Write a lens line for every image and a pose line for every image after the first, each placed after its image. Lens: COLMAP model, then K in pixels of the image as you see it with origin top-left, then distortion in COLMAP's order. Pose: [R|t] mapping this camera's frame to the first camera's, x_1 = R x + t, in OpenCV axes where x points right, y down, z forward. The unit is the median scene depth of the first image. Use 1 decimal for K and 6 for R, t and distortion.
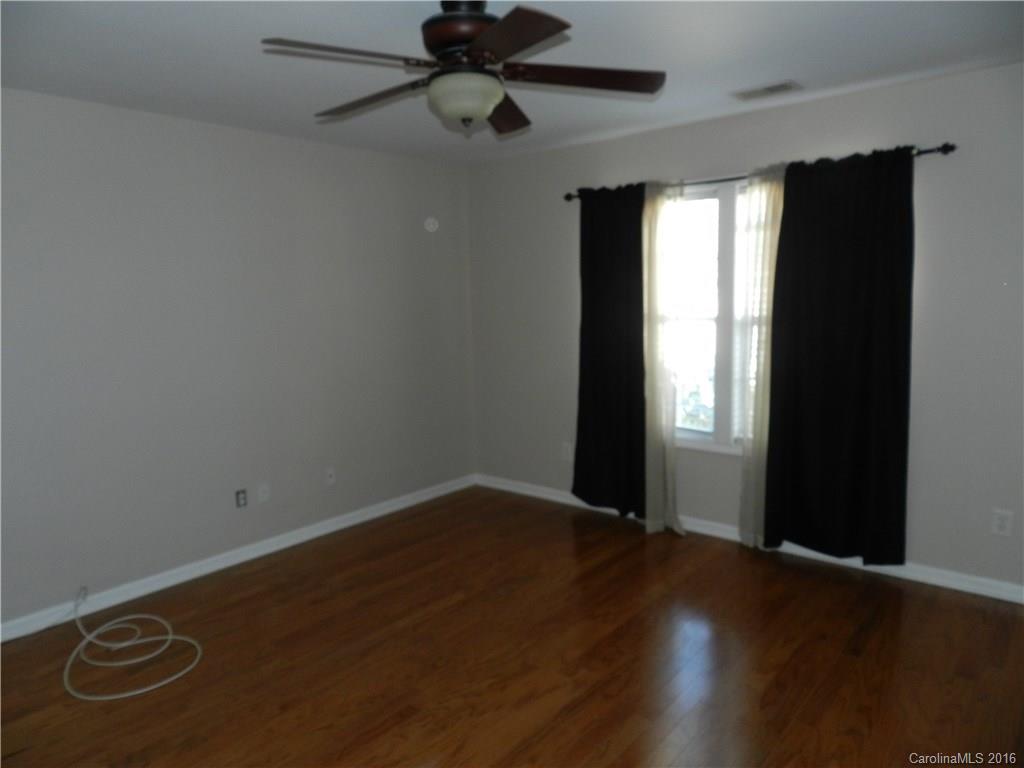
lens RADIAL K [[691.0, 0, 512.0], [0, 691.0, 384.0], [0, 0, 1]] dist [0.011378, 0.001023]
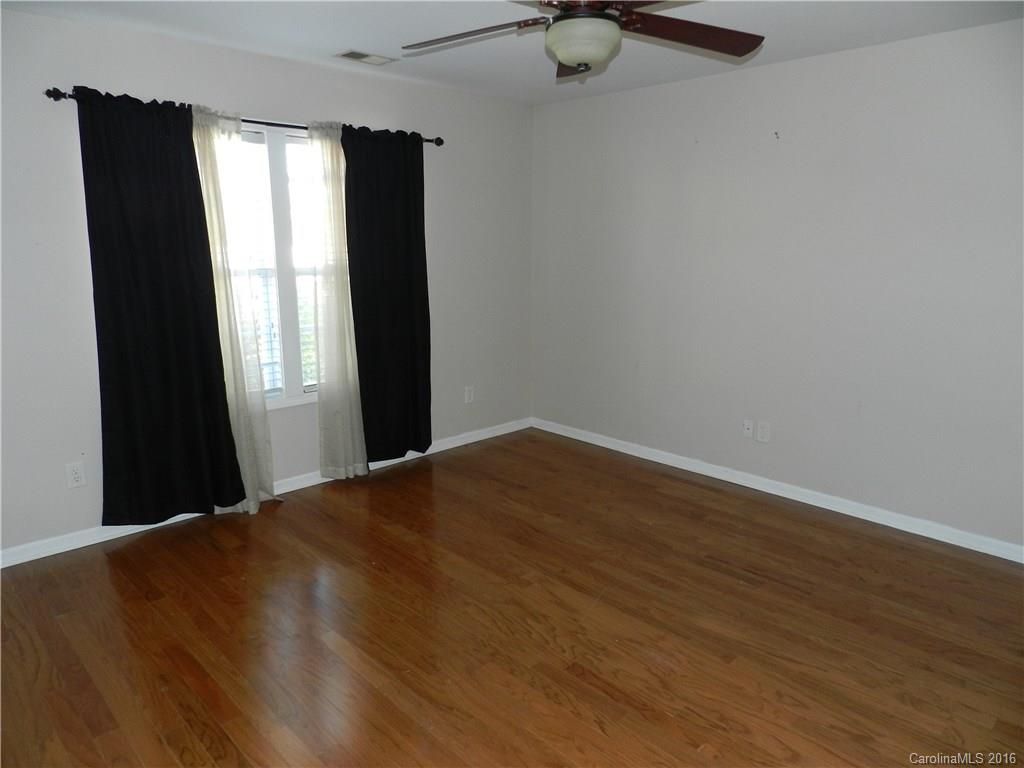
lens RADIAL K [[682.2, 0, 512.0], [0, 682.2, 384.0], [0, 0, 1]] dist [0.046815, 0.001675]
pose [[0.128256, -0.188939, 0.973577, -0.658860], [0.130446, 0.976370, 0.172296, -0.065701], [-0.983125, 0.104901, 0.149872, 0.573334]]
